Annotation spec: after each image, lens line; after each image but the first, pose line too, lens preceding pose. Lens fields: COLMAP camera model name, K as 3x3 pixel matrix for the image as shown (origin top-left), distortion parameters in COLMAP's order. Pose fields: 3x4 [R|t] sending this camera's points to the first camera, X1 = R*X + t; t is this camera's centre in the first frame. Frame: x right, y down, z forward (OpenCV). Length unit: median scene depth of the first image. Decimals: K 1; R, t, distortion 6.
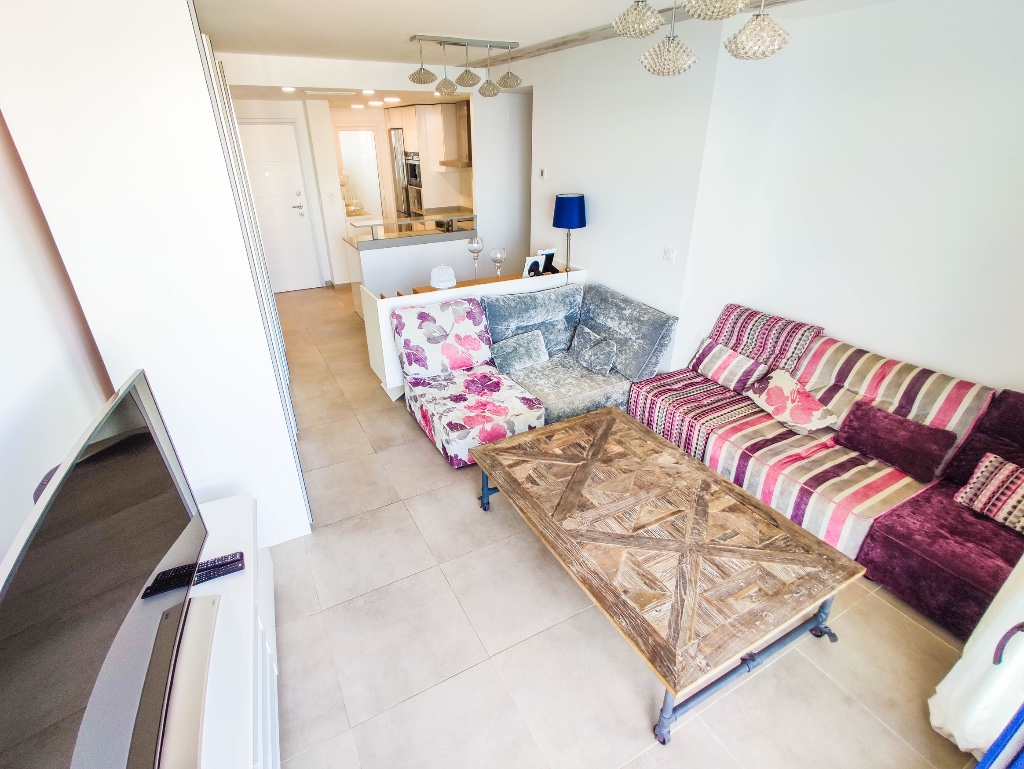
lens RADIAL K [[500.5, 0, 501.5], [0, 500.5, 383.8], [0, 0, 1]] dist [0.001200, -0.010704]
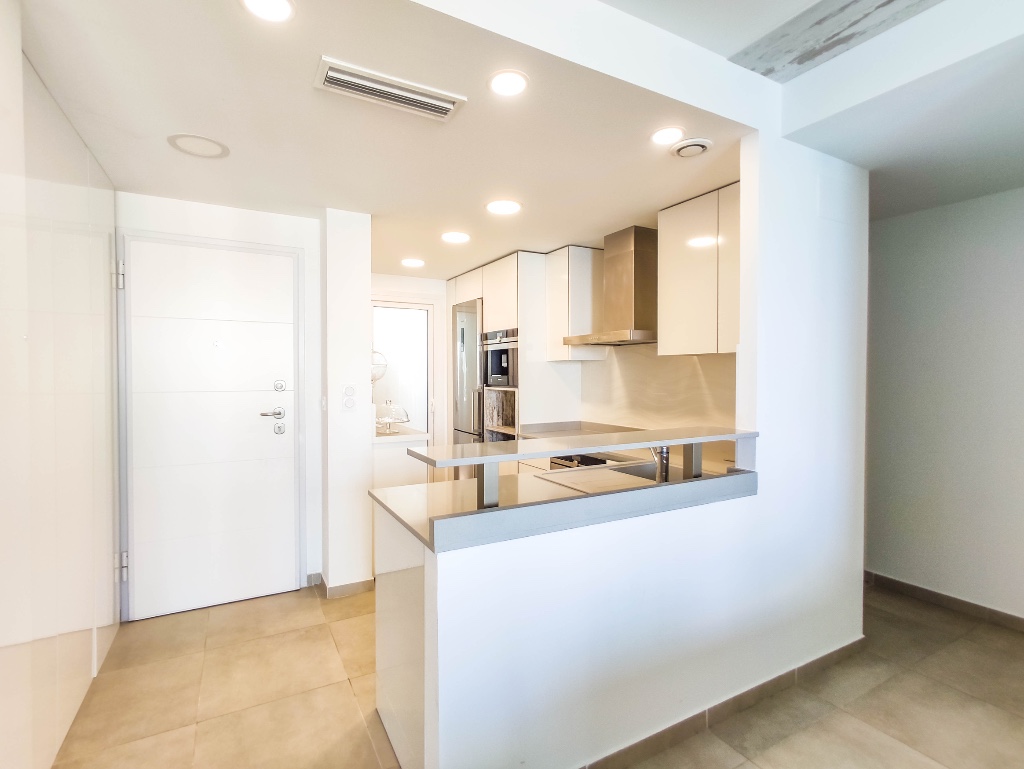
lens RADIAL K [[497.7, 0, 500.9], [0, 497.7, 385.4], [0, 0, 1]] dist [0.001871, -0.000146]
pose [[0.999948, 0.010177, -0.000698, -0.394081], [-0.009509, 0.905164, -0.424956, -0.369077], [-0.003693, 0.424940, 0.905214, 1.141311]]
